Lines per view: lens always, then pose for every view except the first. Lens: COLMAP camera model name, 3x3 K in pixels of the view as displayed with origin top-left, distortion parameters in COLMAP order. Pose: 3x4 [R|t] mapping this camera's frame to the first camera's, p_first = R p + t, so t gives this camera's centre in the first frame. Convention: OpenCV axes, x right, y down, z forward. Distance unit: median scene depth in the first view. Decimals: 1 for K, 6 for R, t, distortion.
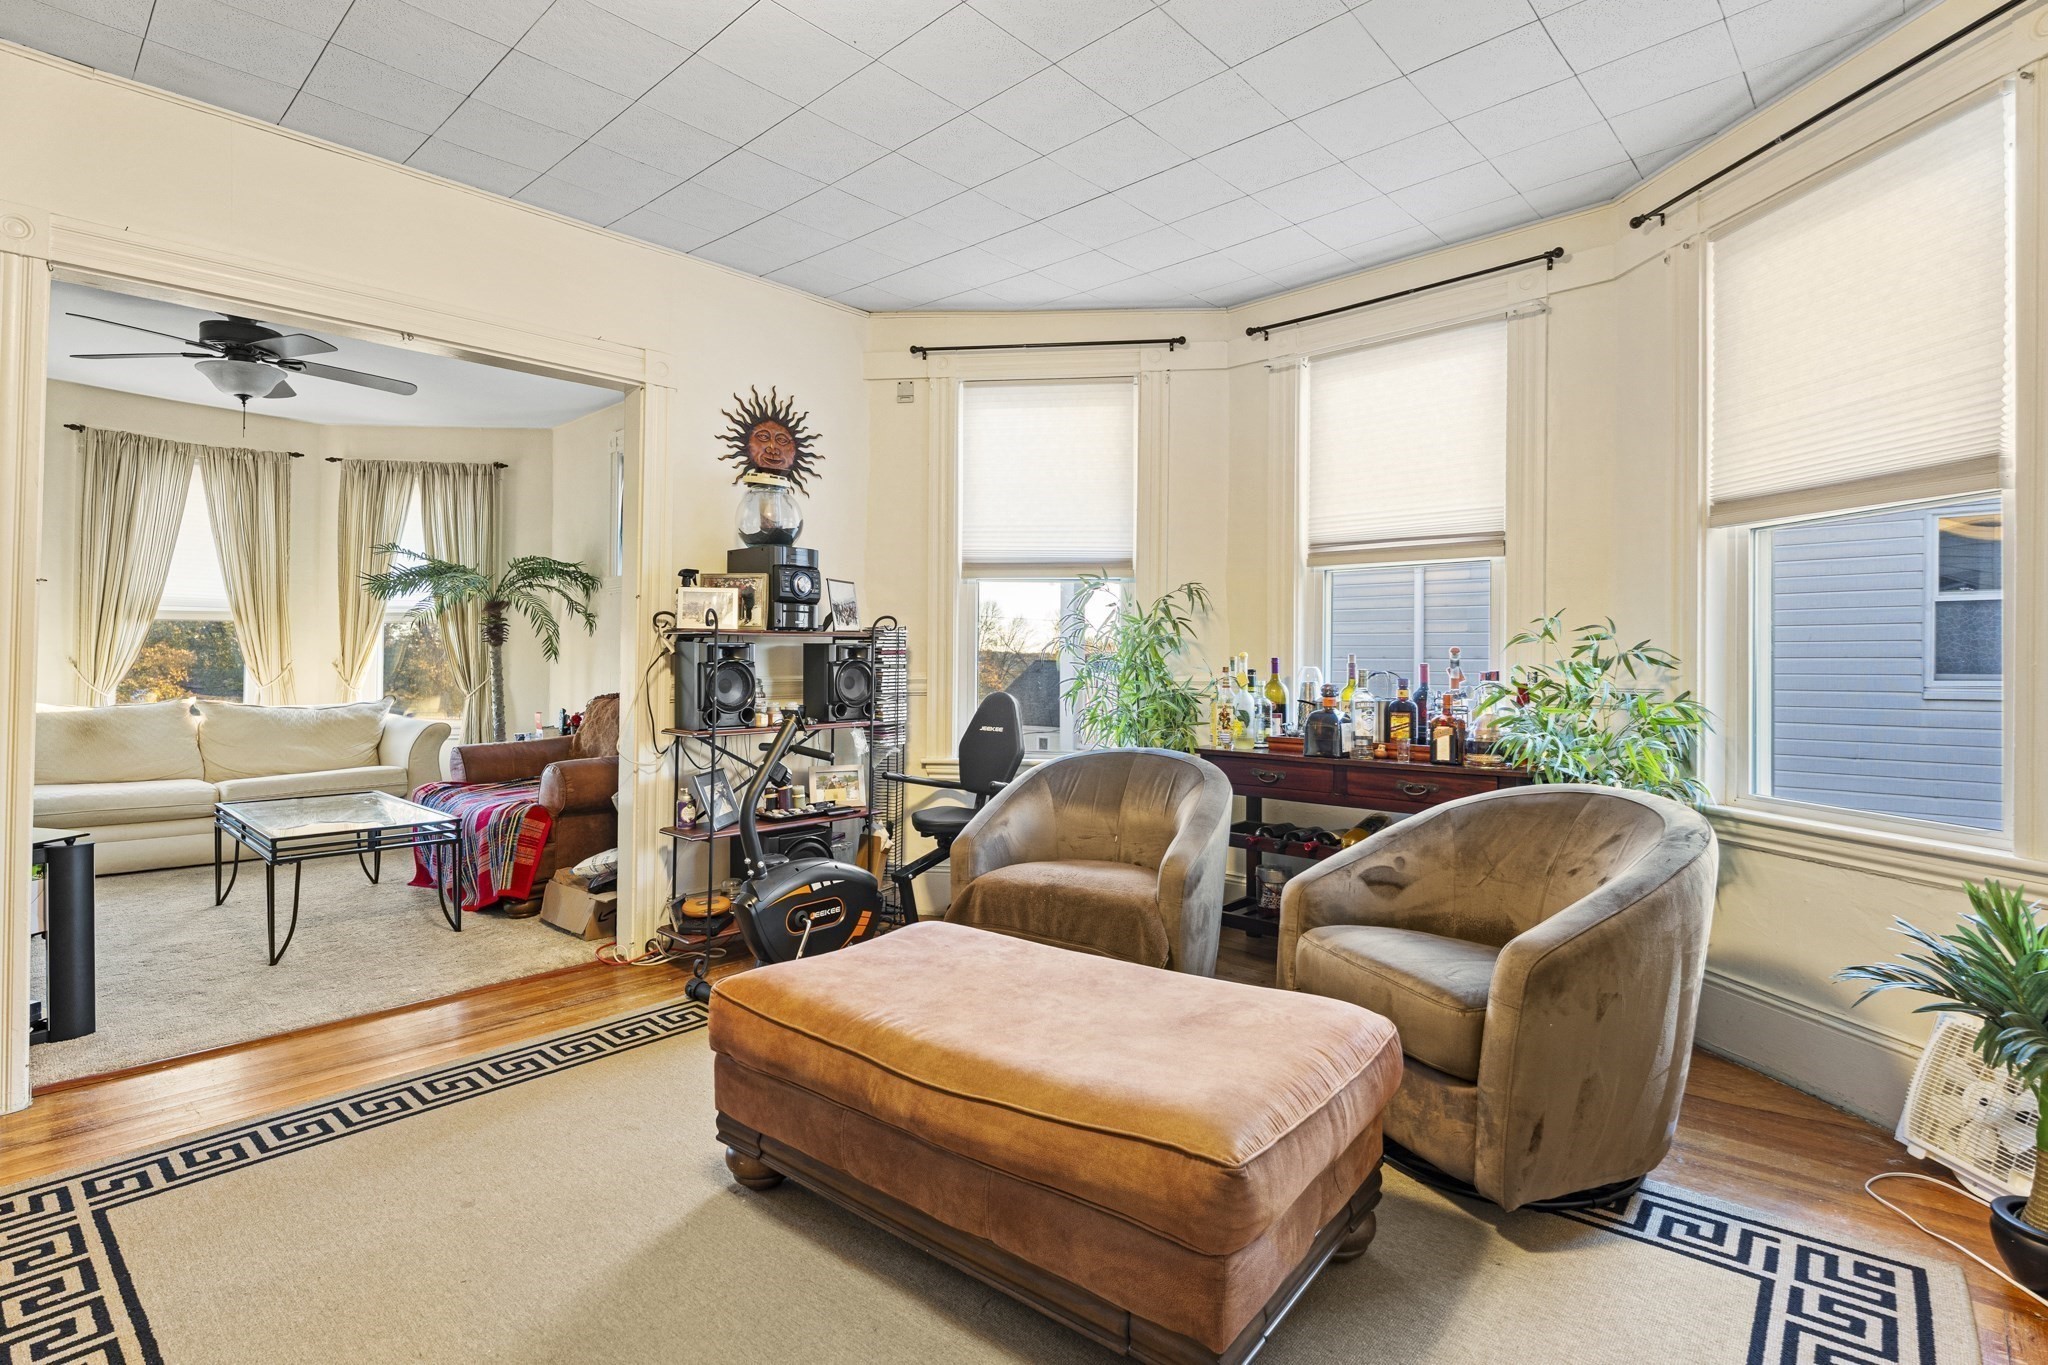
lens RADIAL K [[984.4, 0, 1032.9], [0, 984.4, 644.5], [0, 0, 1]] dist [-0.005118, -0.002347]
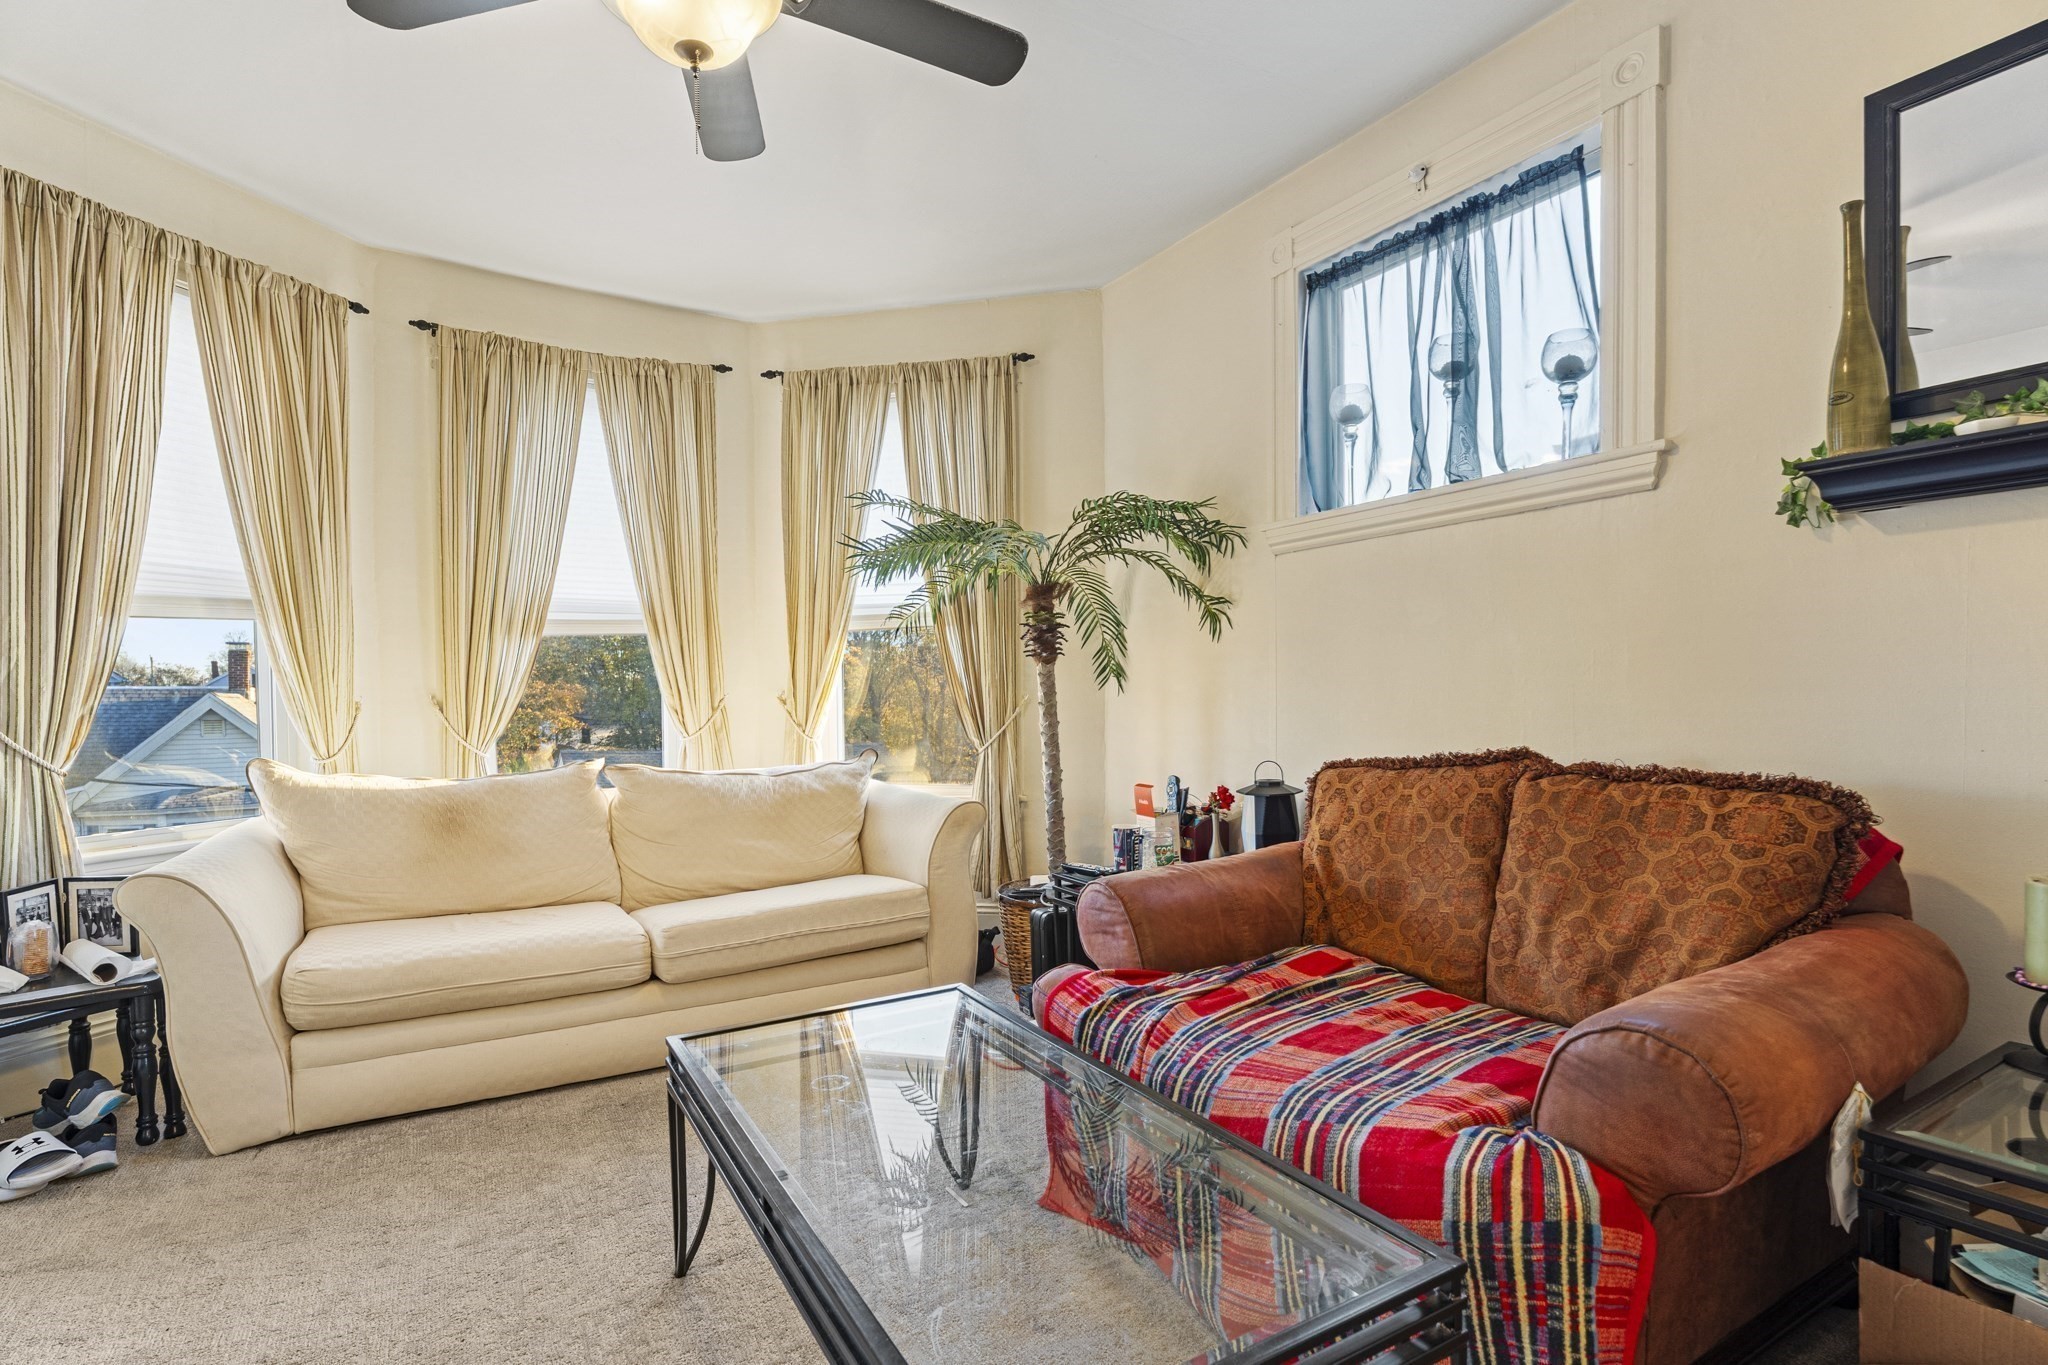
lens RADIAL K [[984.4, 0, 1020.0], [0, 984.4, 691.7], [0, 0, 1]] dist [-0.005118, -0.002347]
pose [[0.958027, -0.019201, -0.286033, -0.401207], [0.025804, 0.999480, 0.019332, 0.006856], [0.285513, -0.025901, 0.958025, 0.455494]]
